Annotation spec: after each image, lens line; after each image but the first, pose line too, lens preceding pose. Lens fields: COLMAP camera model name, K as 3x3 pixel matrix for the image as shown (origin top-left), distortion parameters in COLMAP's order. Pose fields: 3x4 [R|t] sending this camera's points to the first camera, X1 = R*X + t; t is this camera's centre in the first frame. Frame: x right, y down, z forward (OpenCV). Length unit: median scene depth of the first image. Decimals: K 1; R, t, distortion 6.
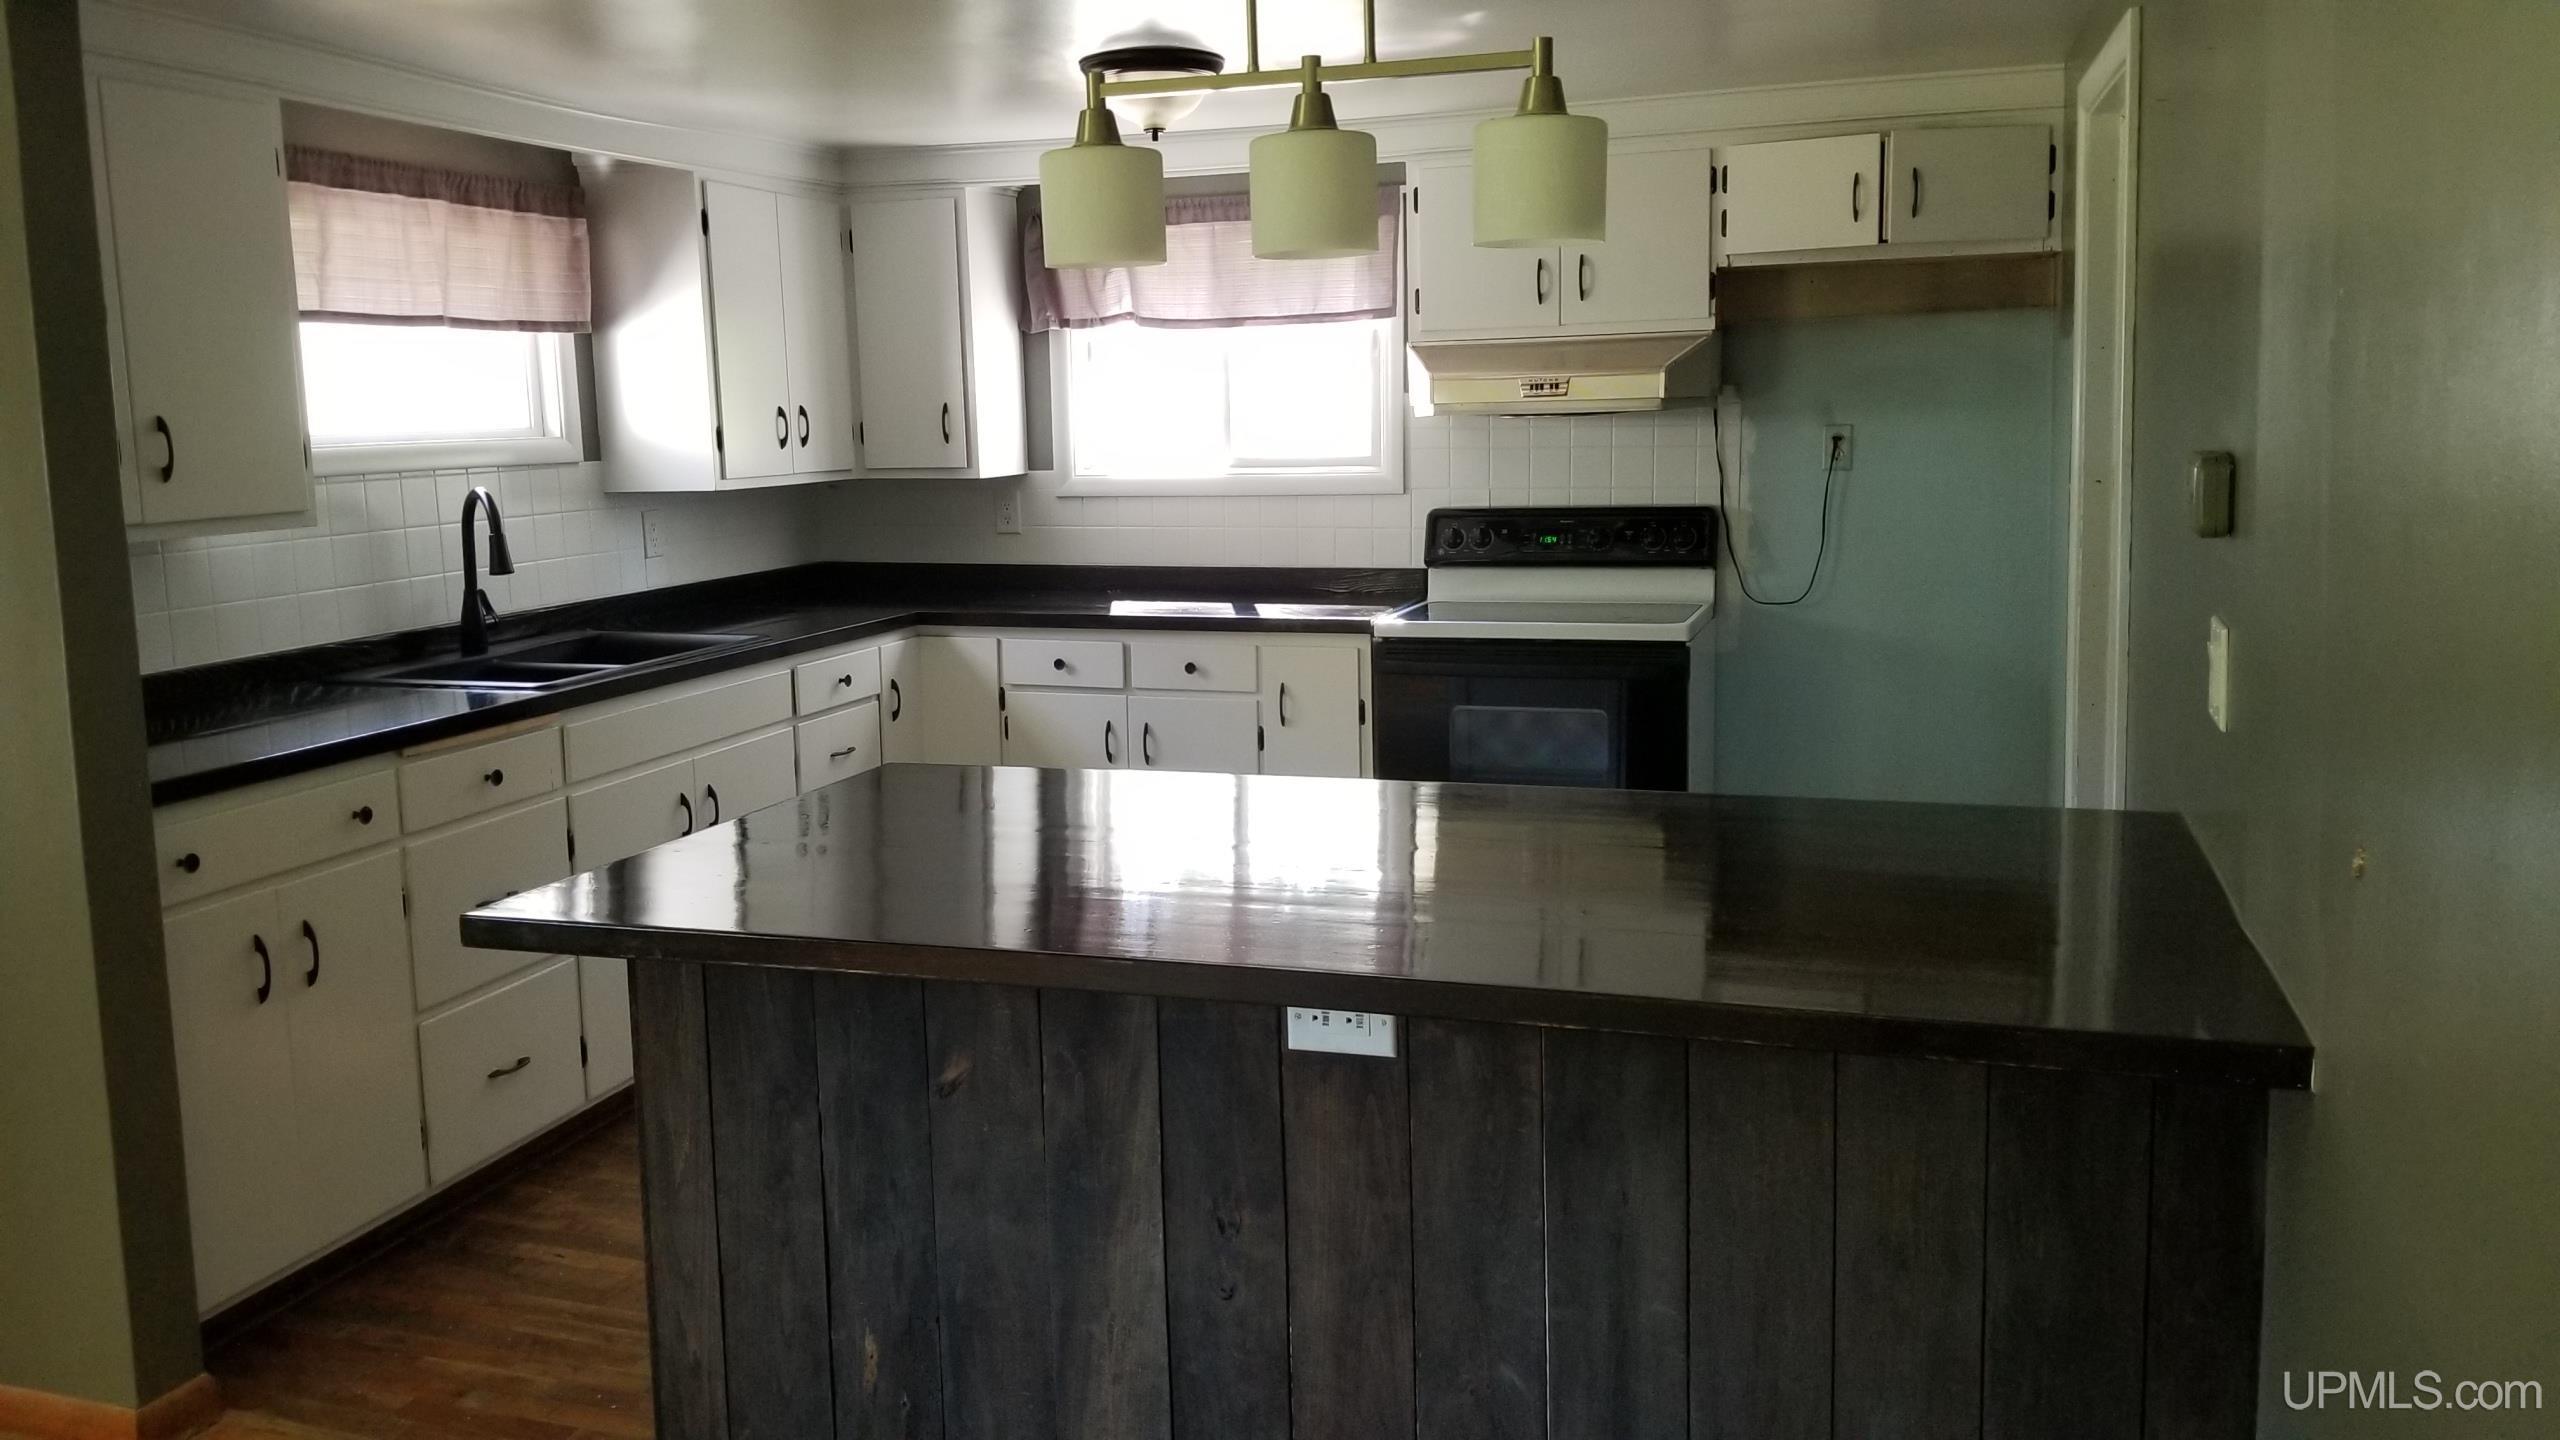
lens RADIAL K [[2003.3, 0, 1235.0], [0, 2003.3, 671.5], [0, 0, 1]] dist [0.099057, -0.173864]
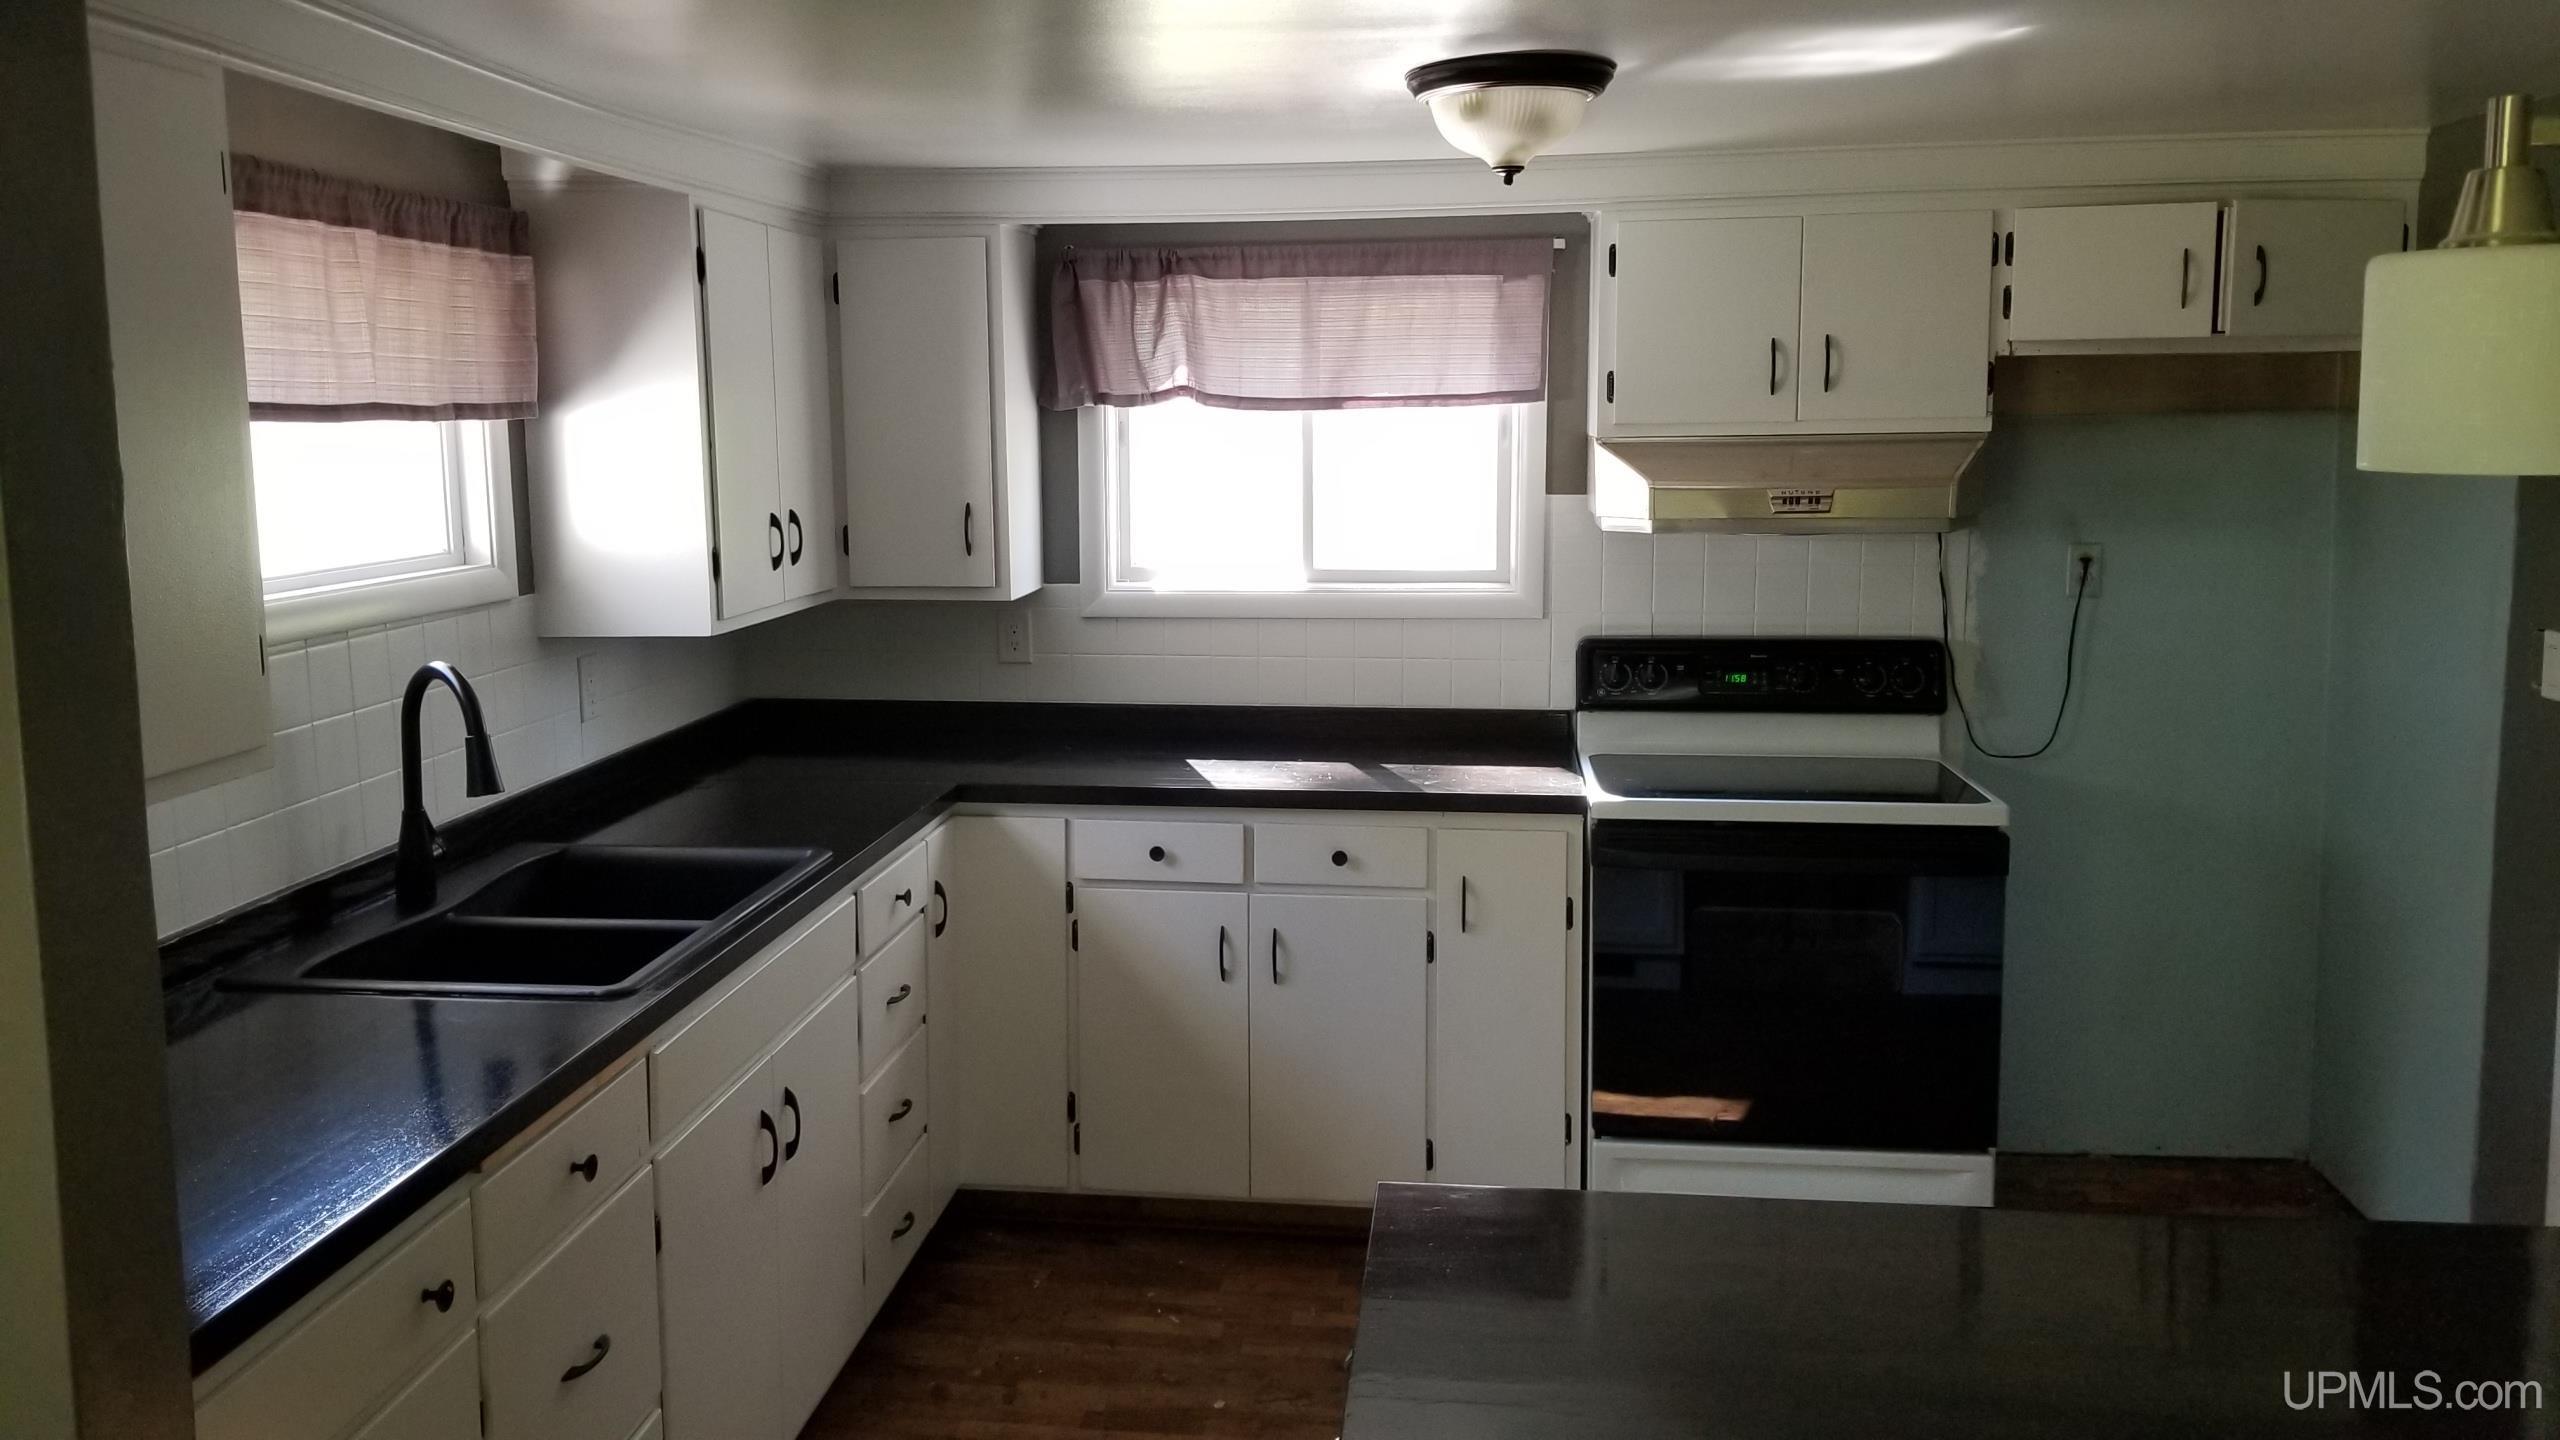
lens RADIAL K [[2003.3, 0, 1235.5], [0, 2003.3, 658.4], [0, 0, 1]] dist [0.099057, -0.173864]
pose [[0.979887, -0.009952, 0.199305, -0.226735], [0.013121, 0.999808, -0.014586, -0.071644], [-0.199122, 0.016907, 0.979829, 0.268267]]
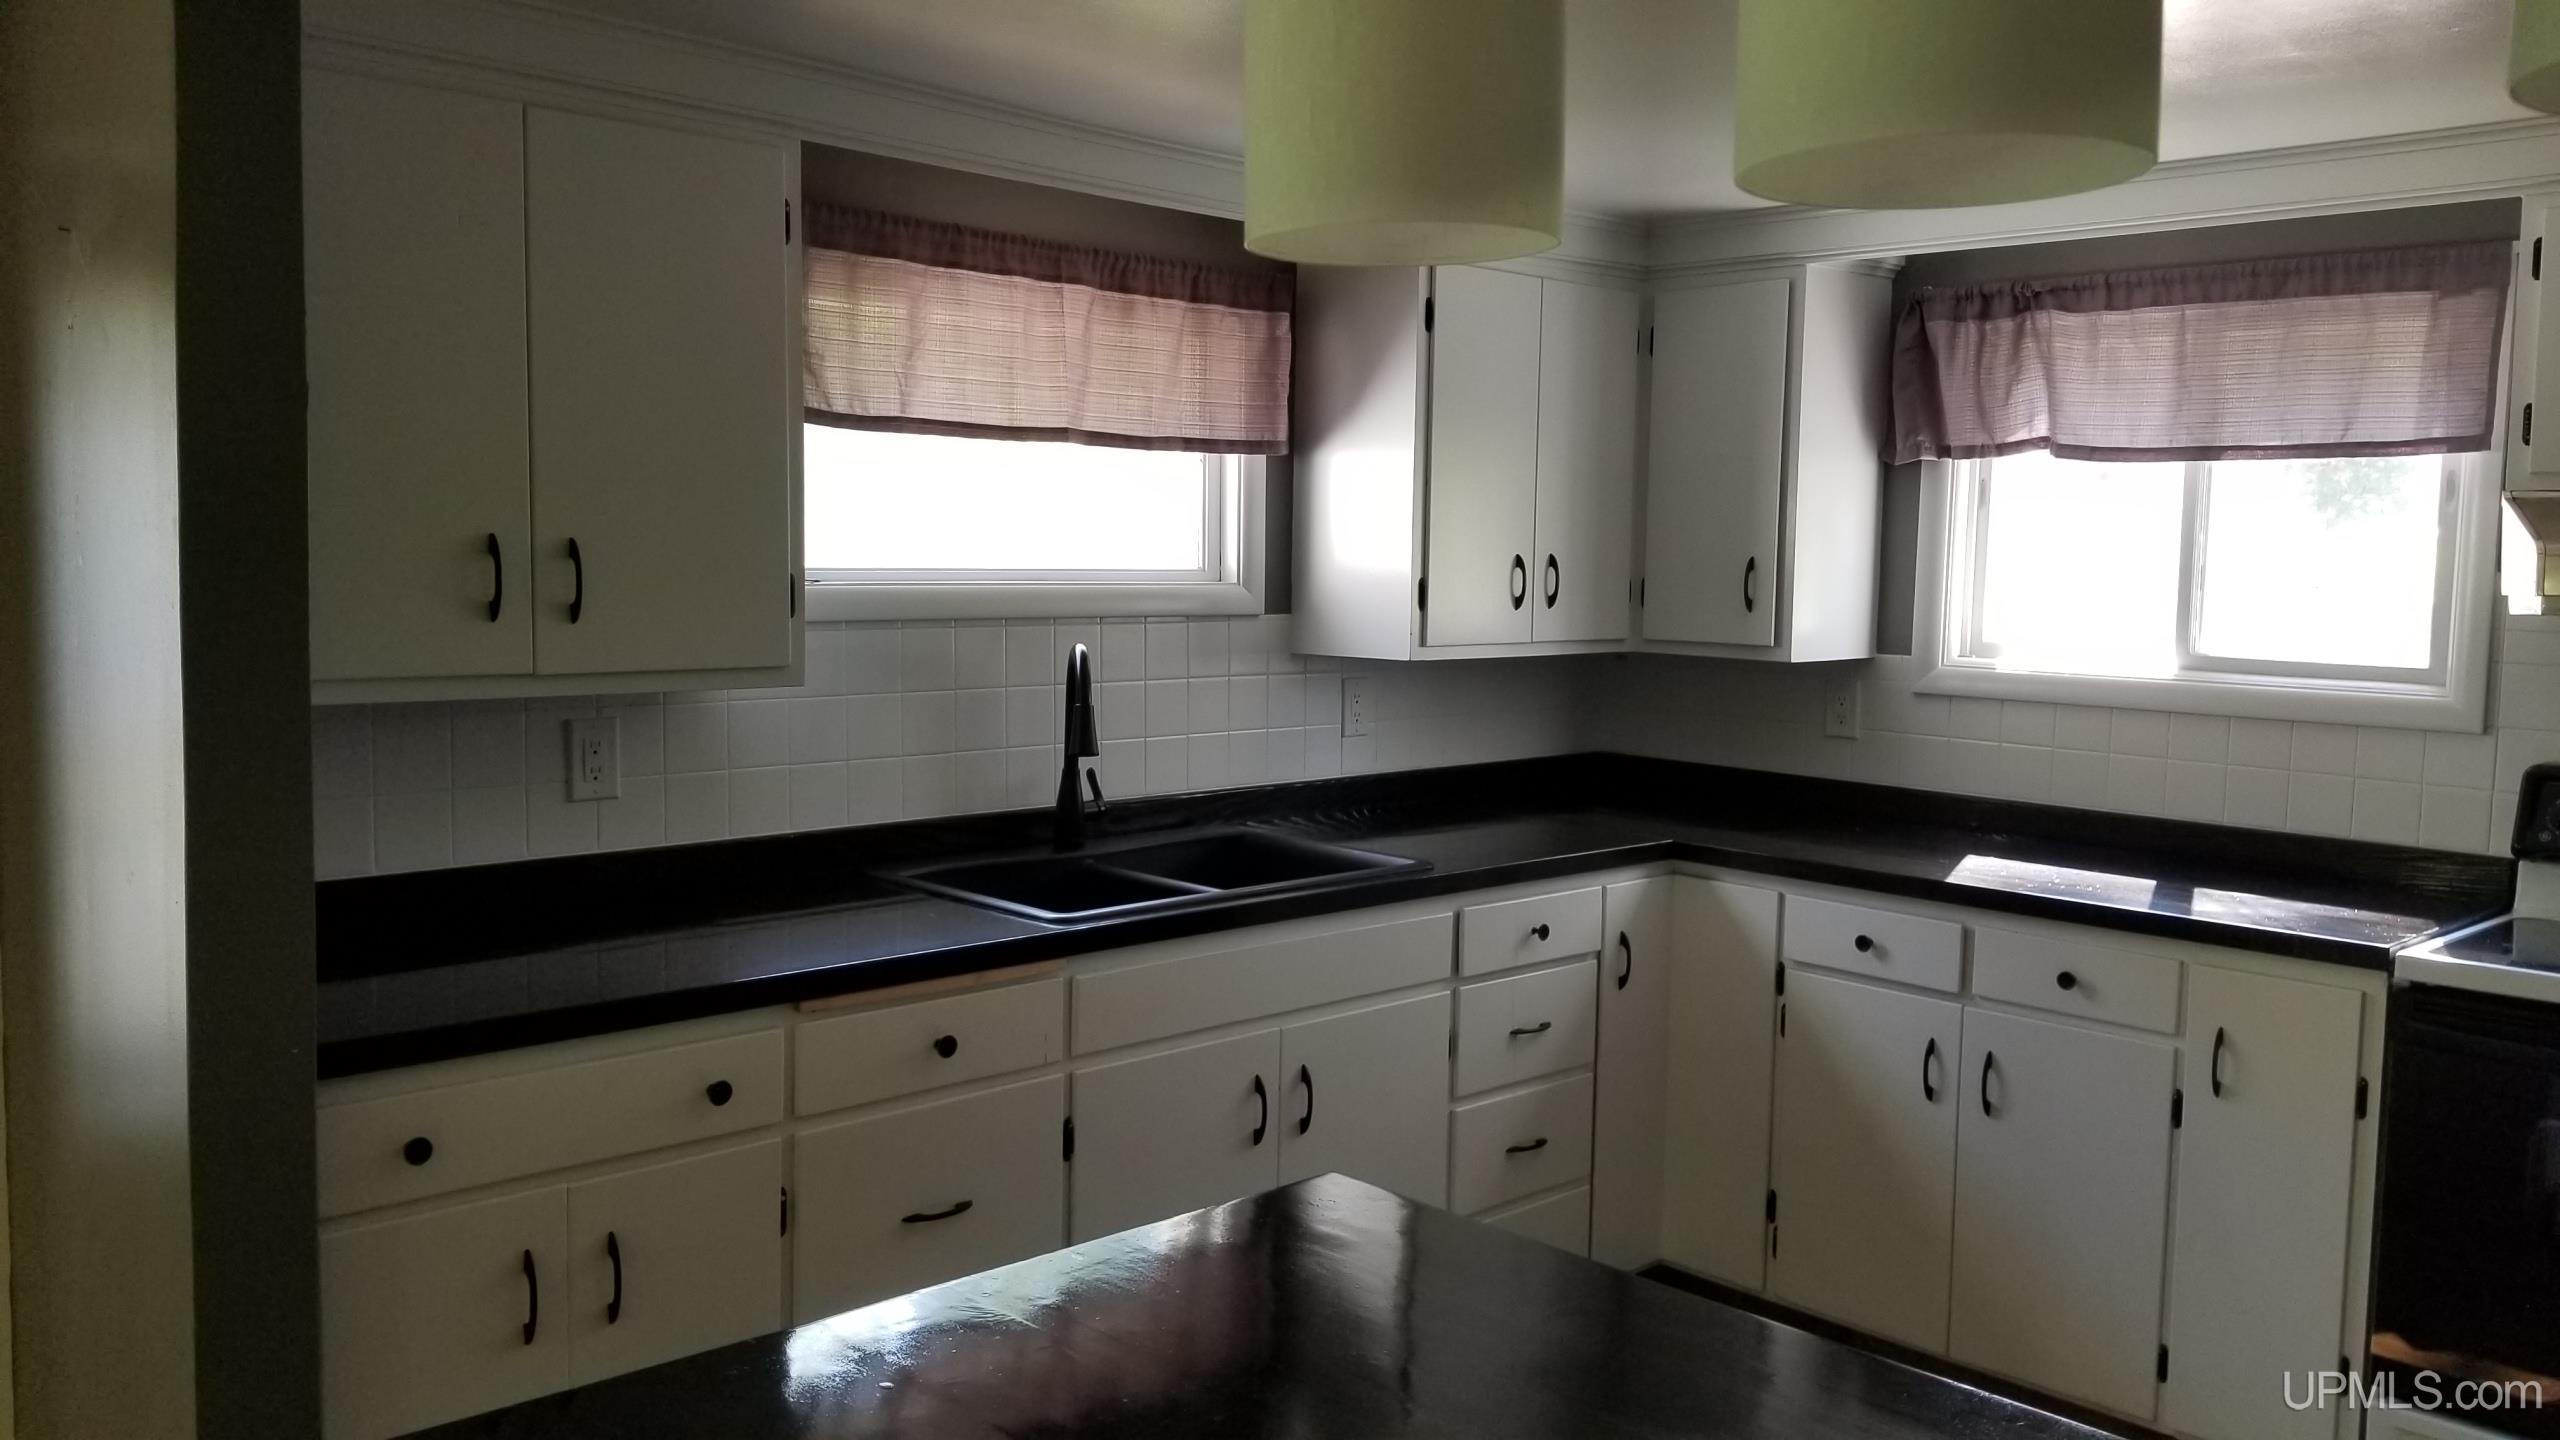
lens RADIAL K [[2003.3, 0, 1234.7], [0, 2003.3, 700.8], [0, 0, 1]] dist [0.099057, -0.173864]
pose [[0.878774, 0.077535, -0.470898, 0.045693], [-0.102661, 0.994326, -0.027864, -0.048204], [0.466066, 0.072829, 0.881747, 0.309705]]
